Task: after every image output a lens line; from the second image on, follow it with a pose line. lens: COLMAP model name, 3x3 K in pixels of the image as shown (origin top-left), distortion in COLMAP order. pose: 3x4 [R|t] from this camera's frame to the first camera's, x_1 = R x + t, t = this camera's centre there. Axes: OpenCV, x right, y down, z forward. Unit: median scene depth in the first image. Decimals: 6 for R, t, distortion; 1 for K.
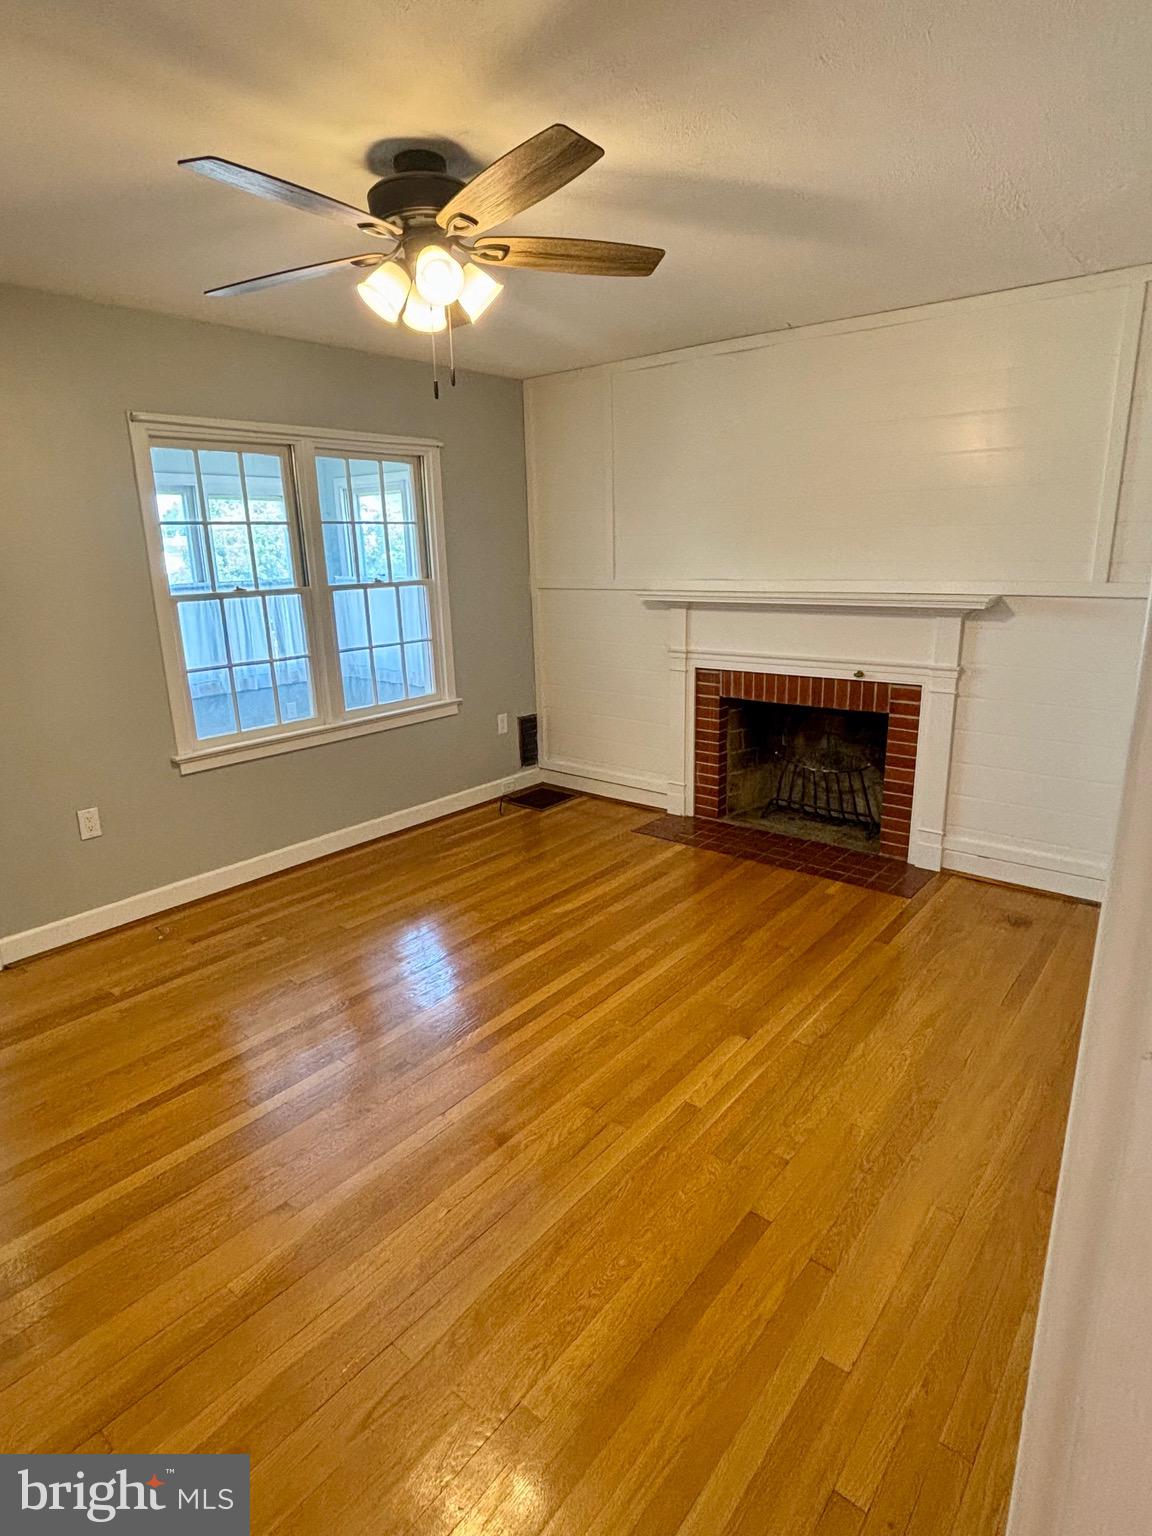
lens RADIAL K [[838.7, 0, 576.0], [0, 838.7, 768.0], [0, 0, 1]] dist [0.007530, 0.000933]
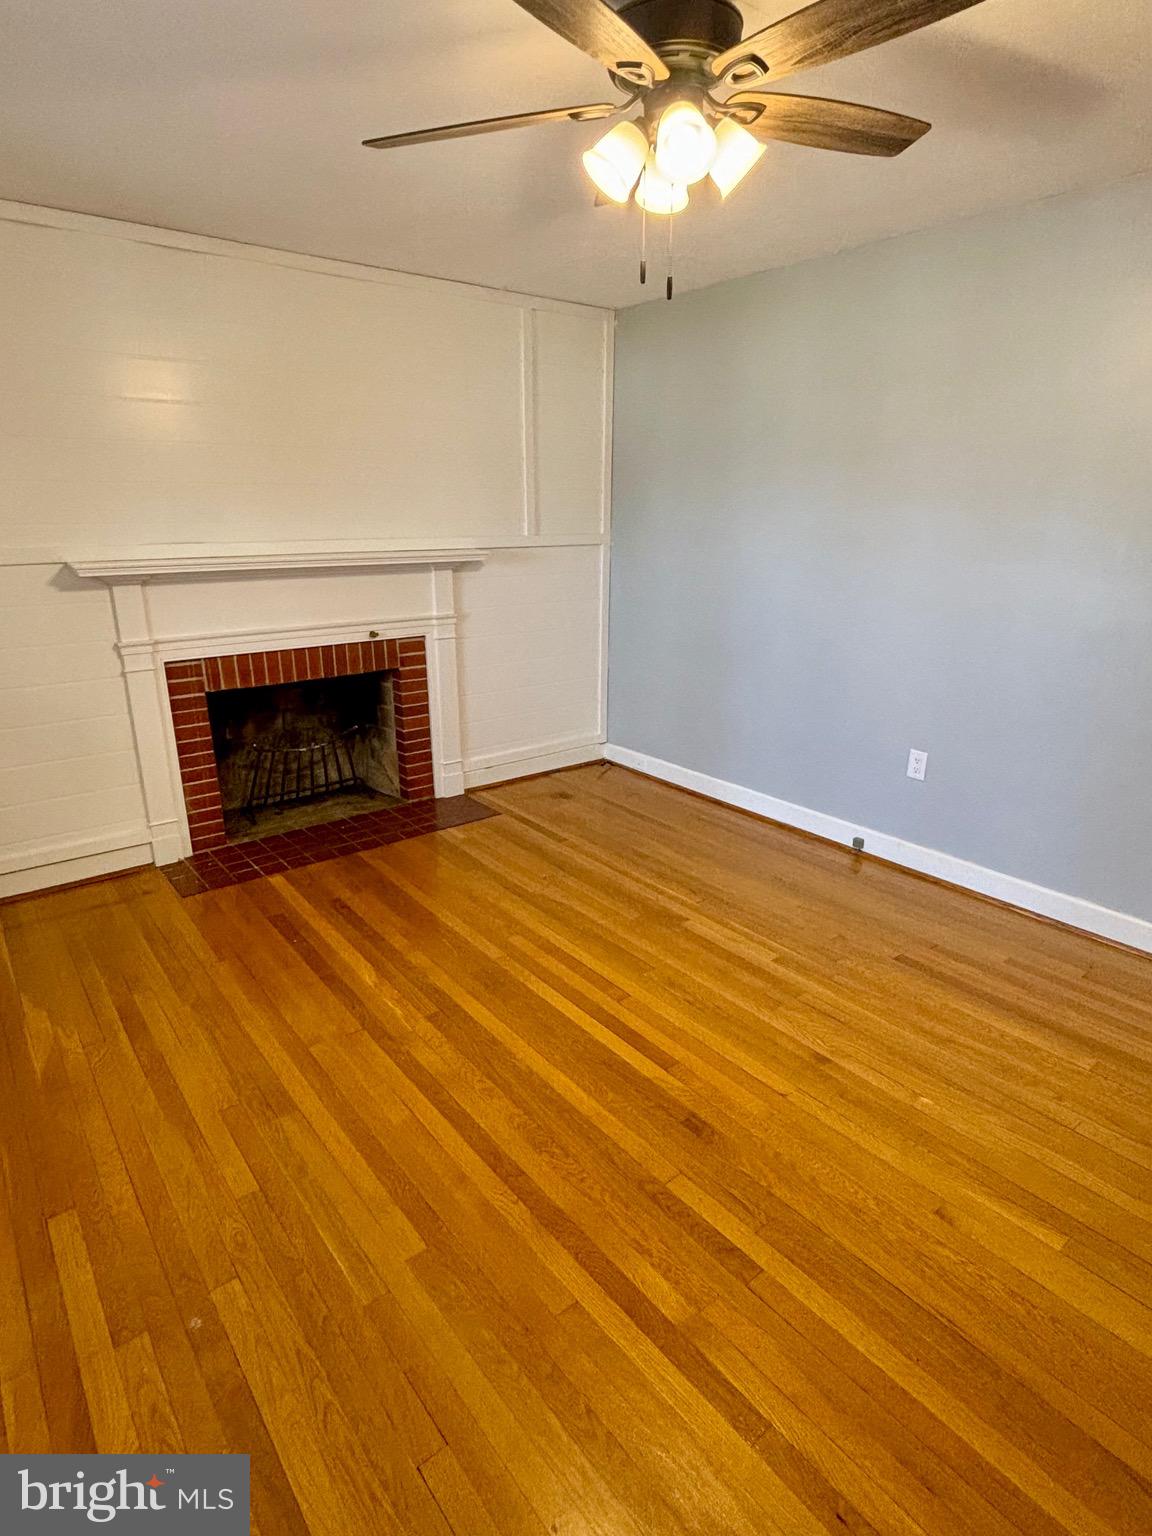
lens RADIAL K [[822.6, 0, 615.3], [0, 822.6, 751.7], [0, 0, 1]] dist [0.002383, -0.000170]
pose [[0.181688, -0.256348, 0.949355, -0.563988], [0.241723, 0.947444, 0.209570, -0.112944], [-0.953184, 0.191405, 0.234104, 0.514639]]
